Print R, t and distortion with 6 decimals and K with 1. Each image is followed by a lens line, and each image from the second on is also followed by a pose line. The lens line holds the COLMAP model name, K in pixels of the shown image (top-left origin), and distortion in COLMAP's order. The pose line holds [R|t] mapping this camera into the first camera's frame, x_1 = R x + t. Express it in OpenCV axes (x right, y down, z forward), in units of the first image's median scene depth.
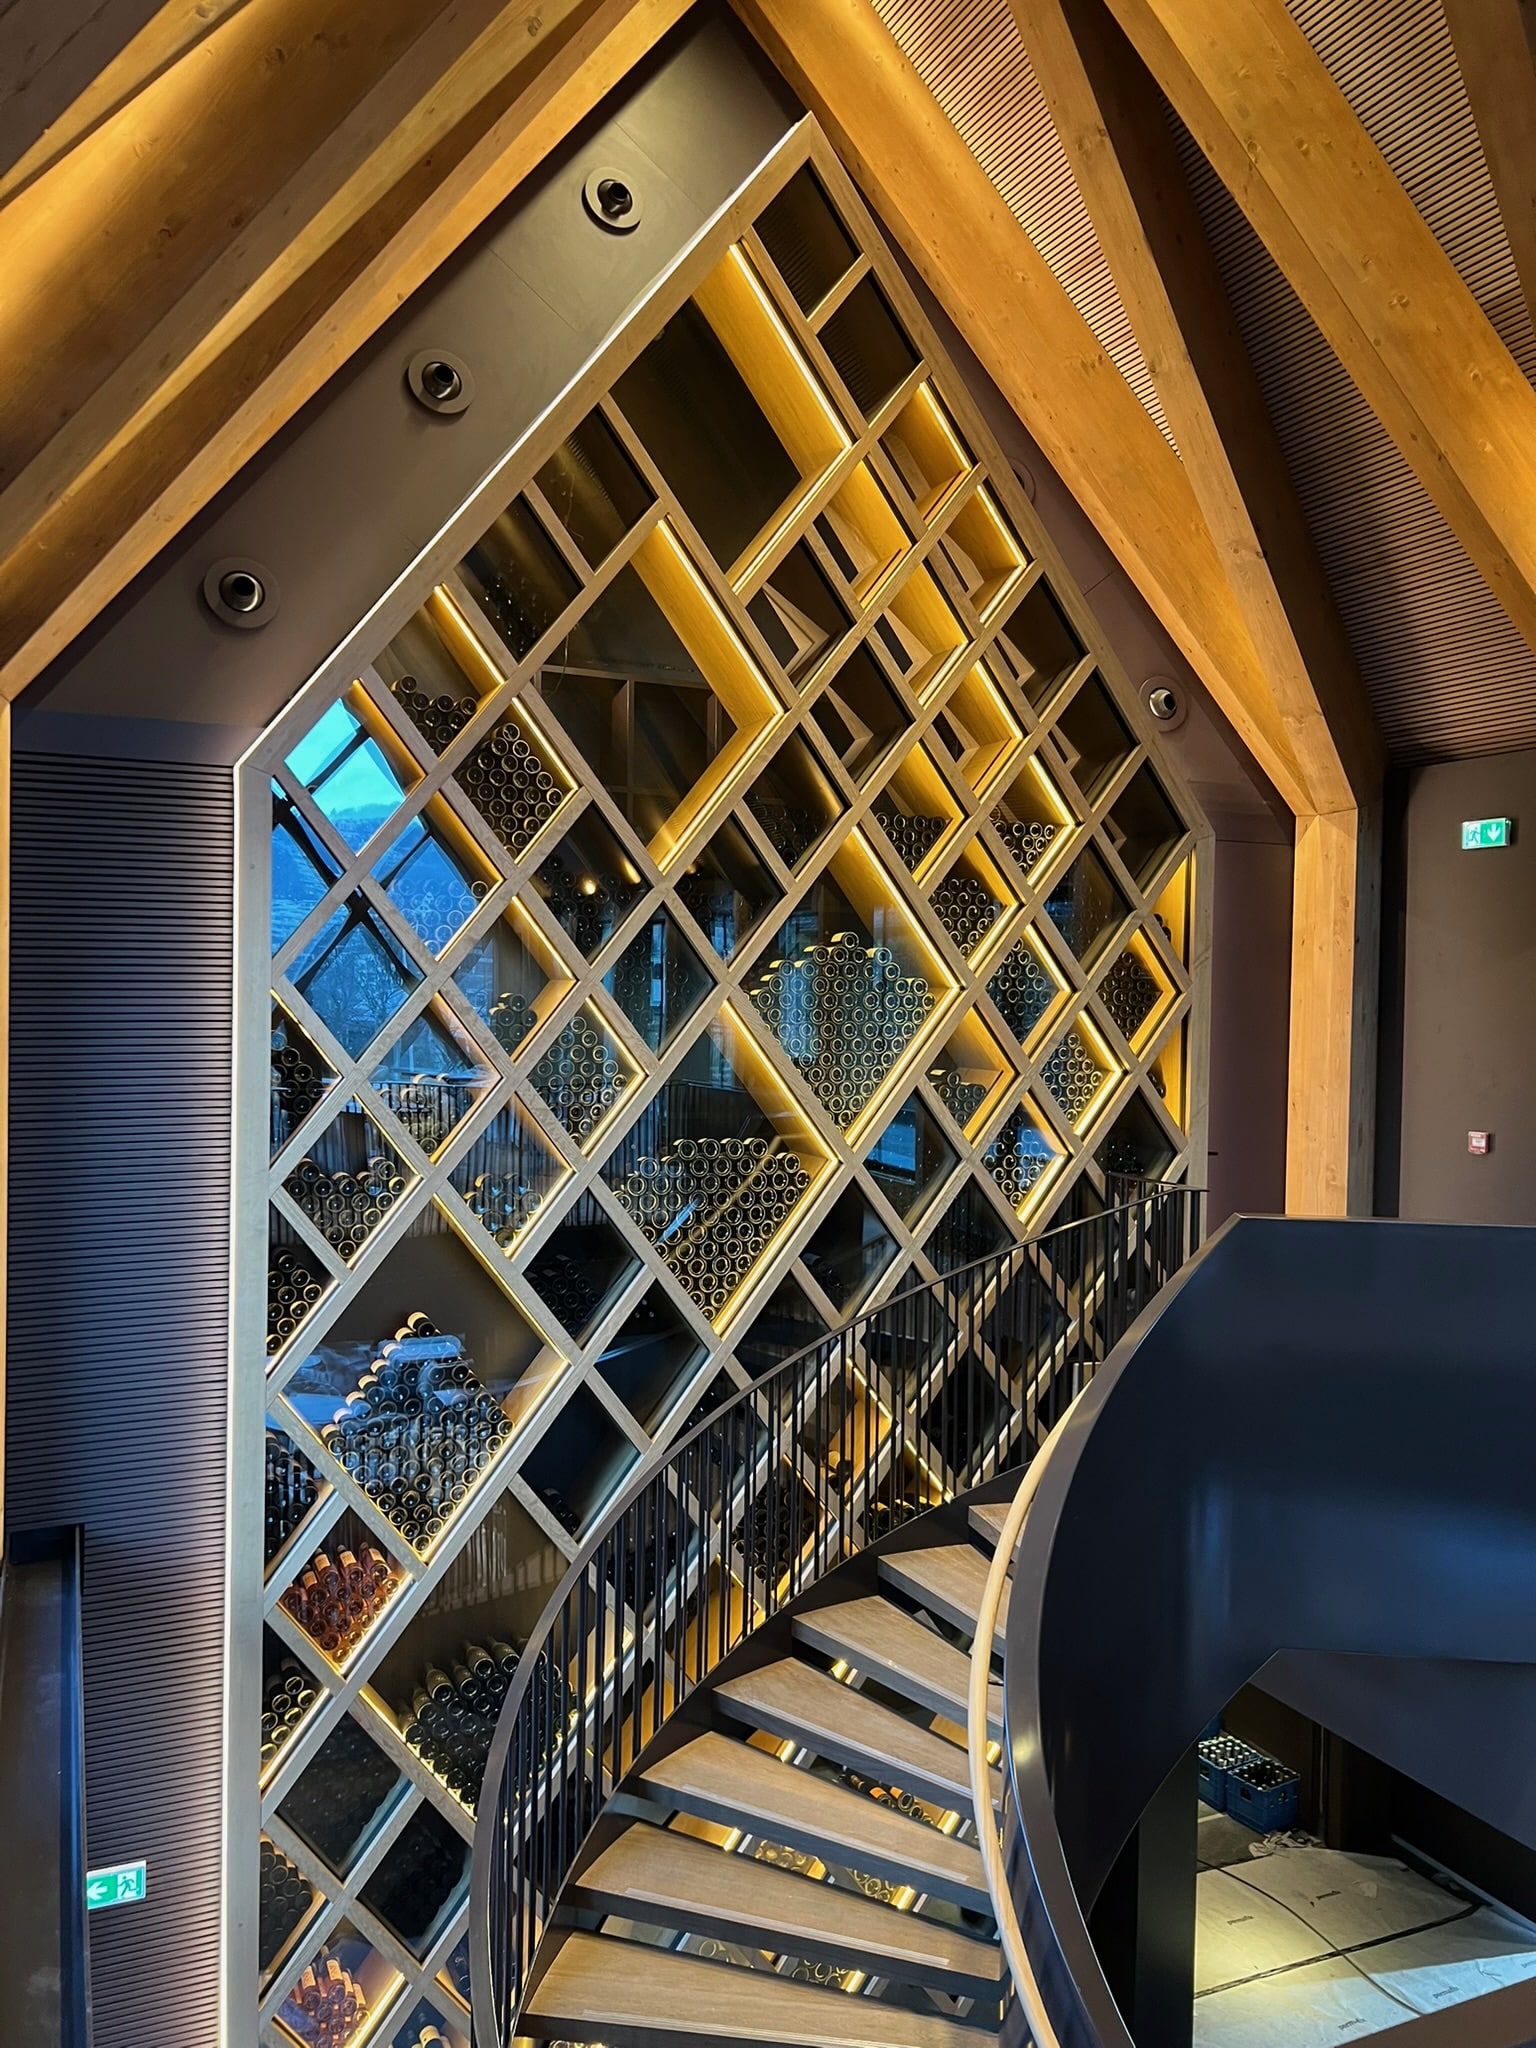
lens RADIAL K [[1615.2, 0, 746.5], [0, 1615.2, 1021.5], [0, 0, 1]] dist [0.001916, -0.000627]
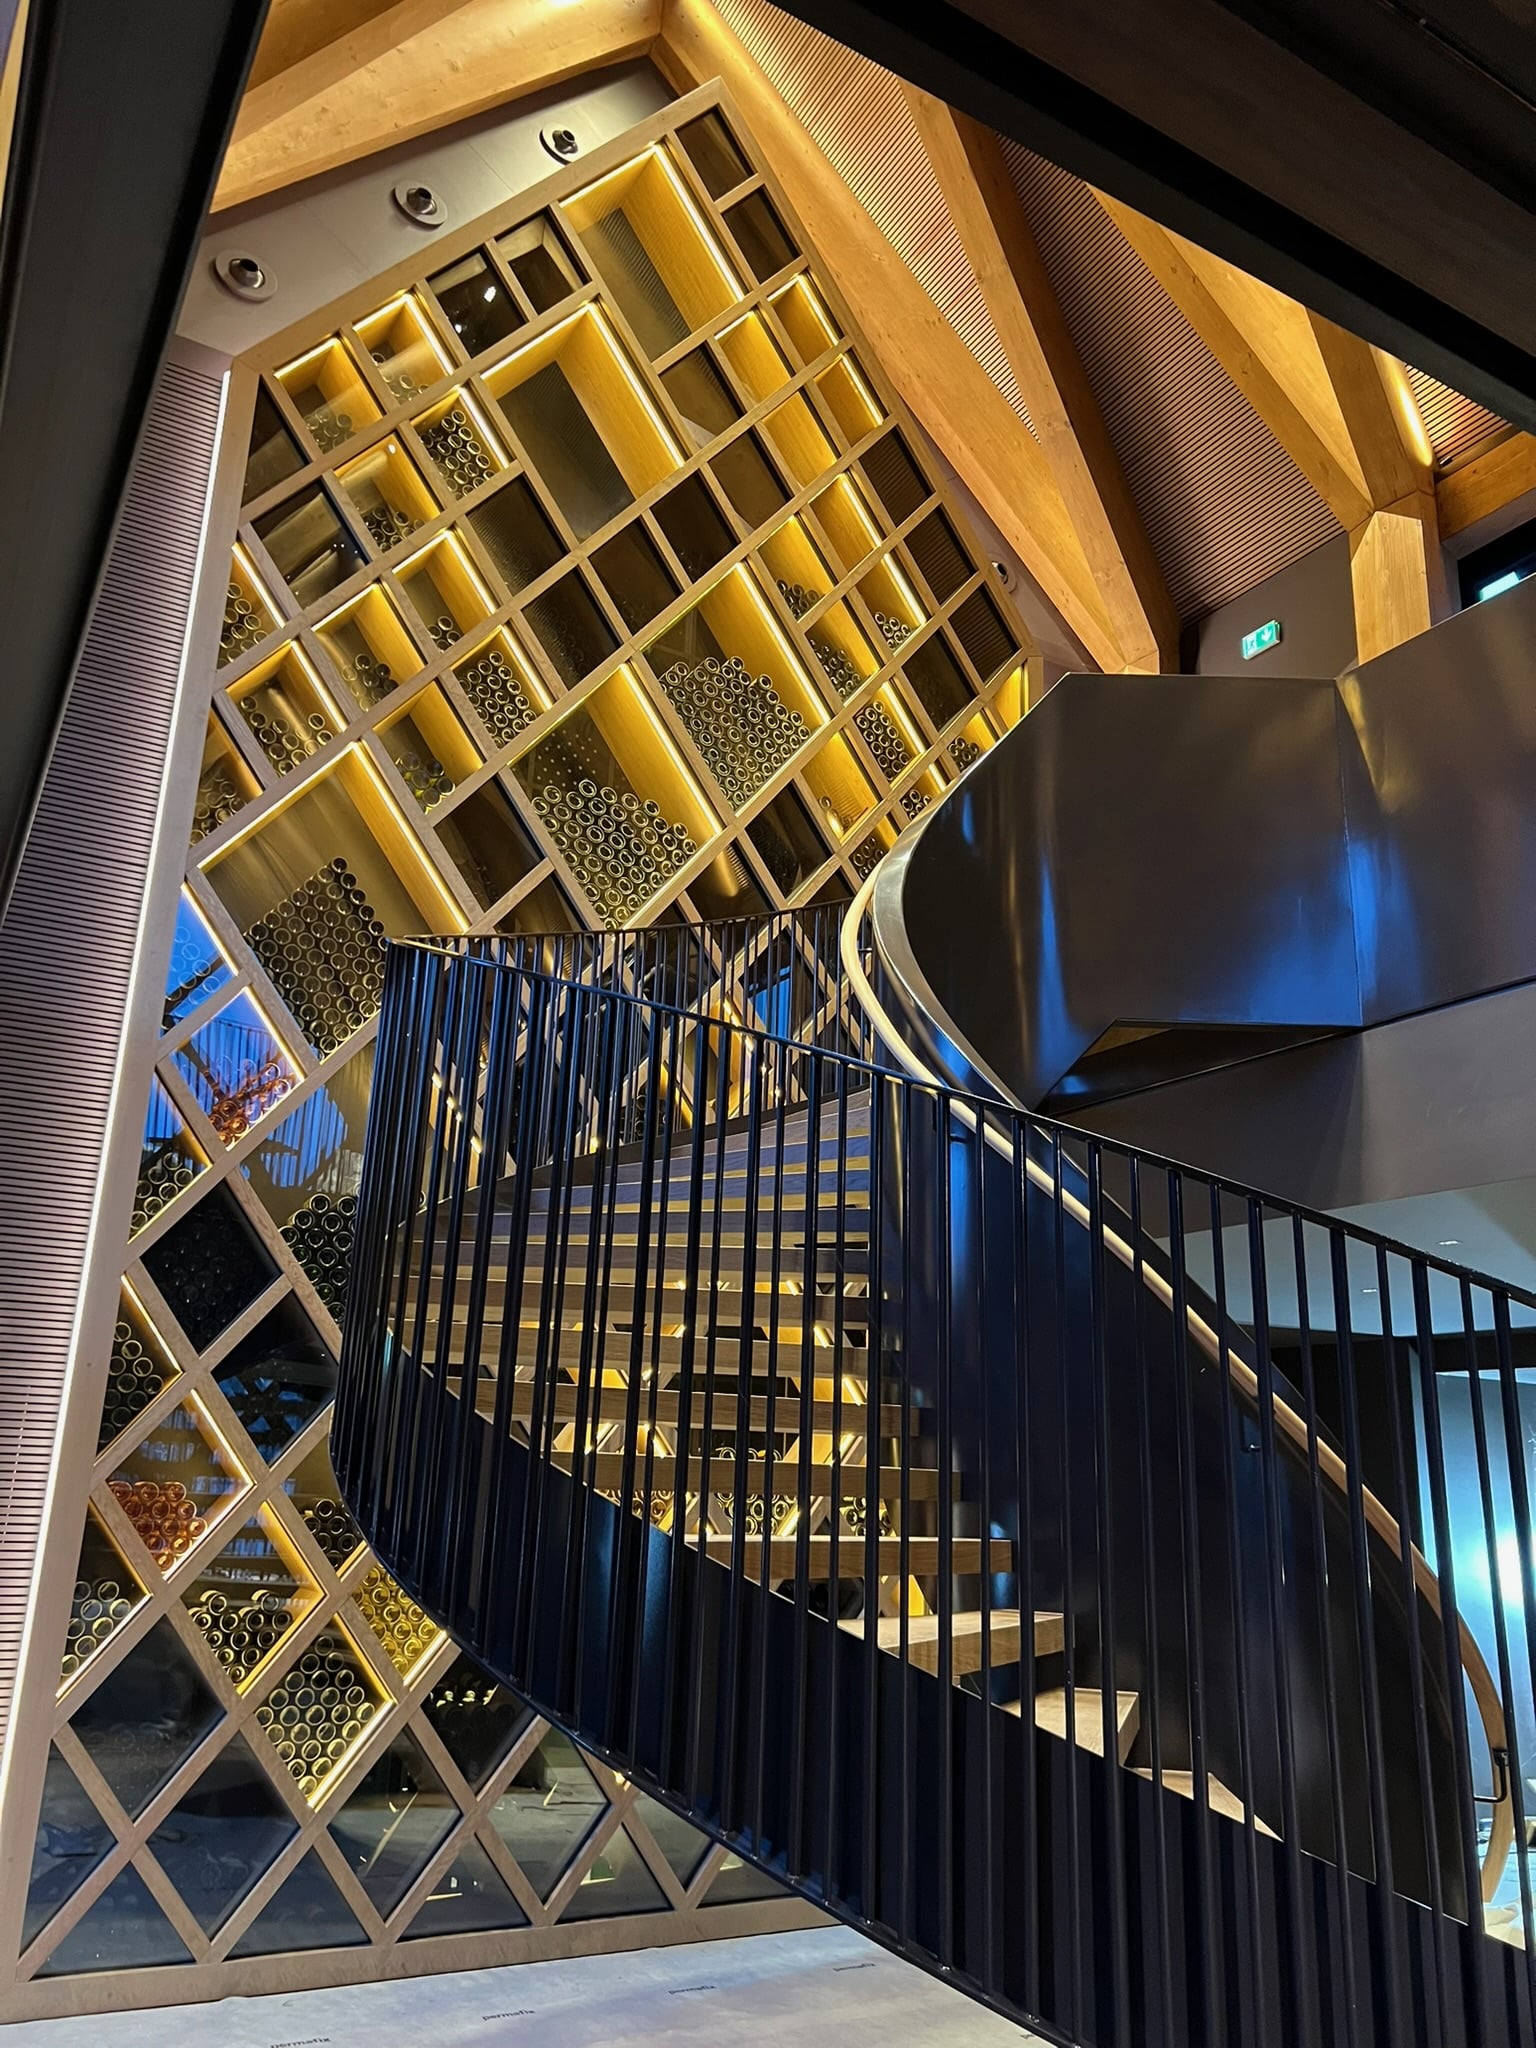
lens RADIAL K [[1615.2, 0, 777.3], [0, 1615.2, 1043.7], [0, 0, 1]] dist [0.001916, -0.000627]
pose [[0.994337, 0.044534, 0.096495, -0.005190], [-0.012172, 0.949716, -0.312877, 0.554128], [-0.105577, 0.309931, 0.944879, -0.010395]]
